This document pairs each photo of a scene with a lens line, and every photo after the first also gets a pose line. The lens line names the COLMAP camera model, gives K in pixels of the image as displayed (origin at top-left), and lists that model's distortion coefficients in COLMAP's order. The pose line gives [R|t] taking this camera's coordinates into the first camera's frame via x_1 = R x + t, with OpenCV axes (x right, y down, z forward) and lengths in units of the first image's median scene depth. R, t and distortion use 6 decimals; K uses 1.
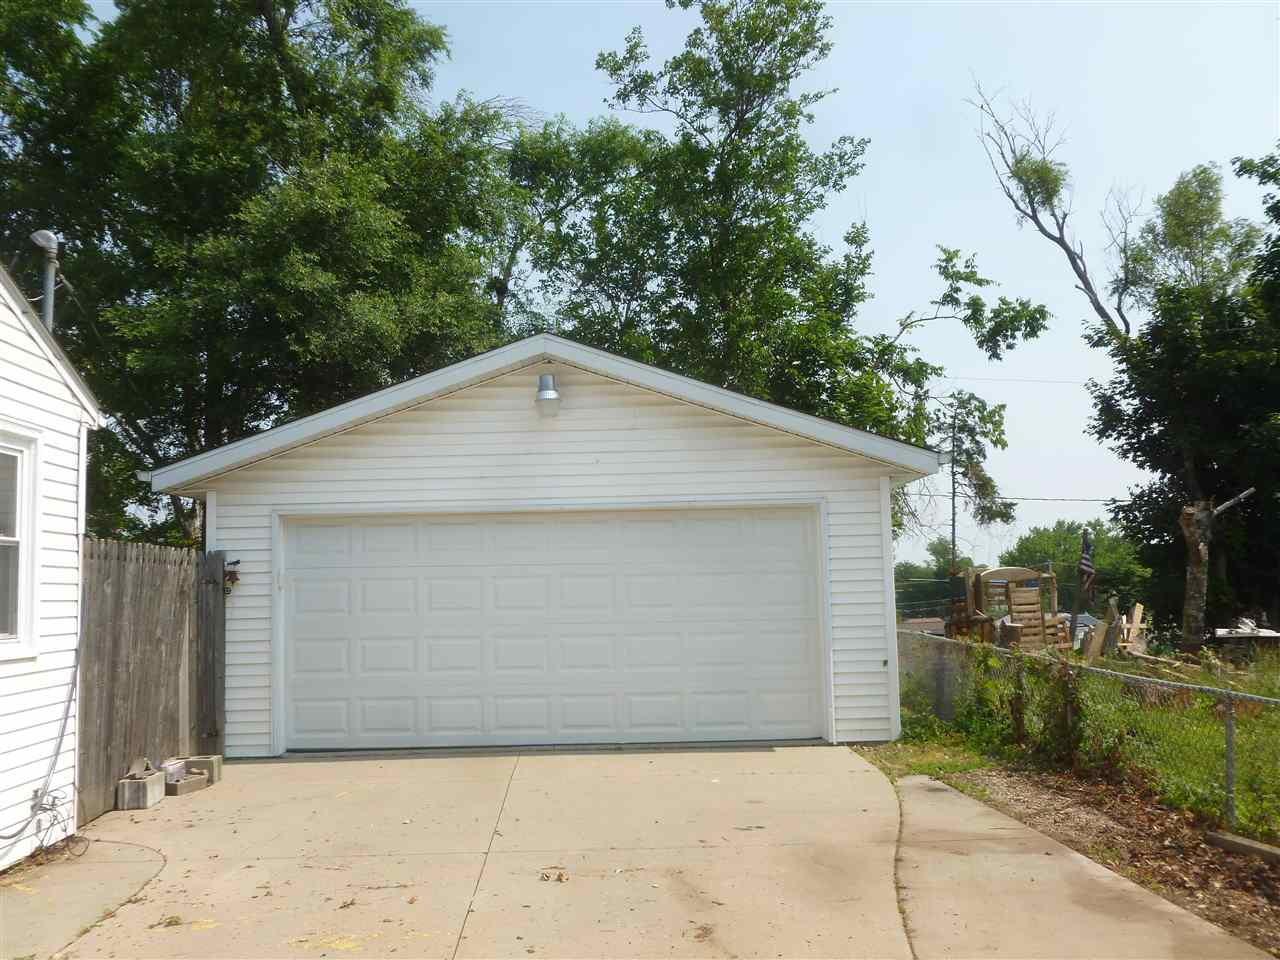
lens RADIAL K [[1109.8, 0, 640.9], [0, 1109.8, 477.4], [0, 0, 1]] dist [-0.023017, 0.008028]
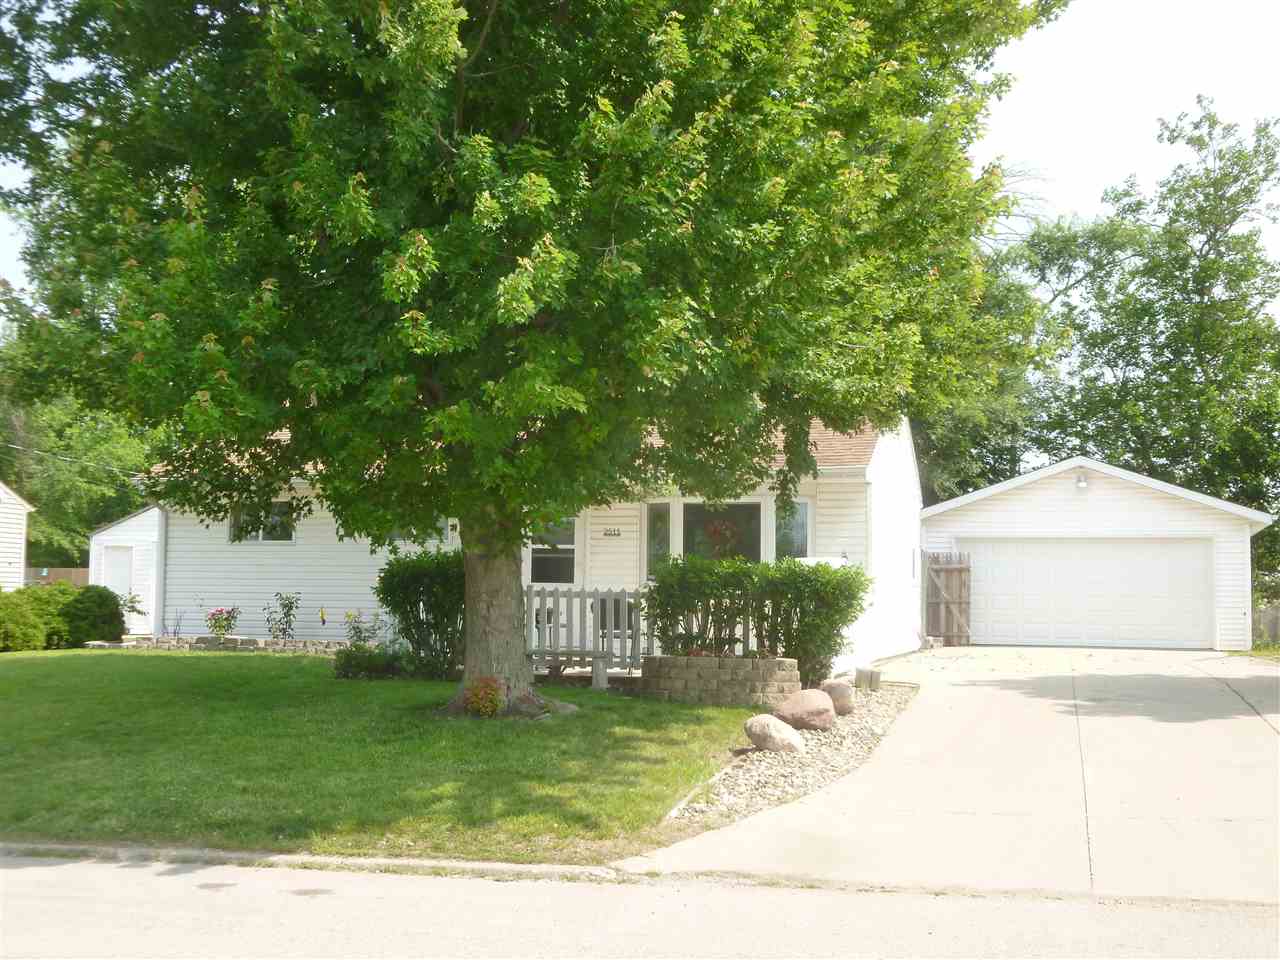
lens RADIAL K [[1552.2, 0, 640.0], [0, 1552.2, 480.0], [0, 0, 1]] dist [-0.078737, -0.002505]
pose [[0.948287, 0.009067, -0.317284, 0.035737], [-0.003435, 0.999827, 0.018307, -0.089661], [0.317395, -0.016270, 0.948154, -1.413374]]
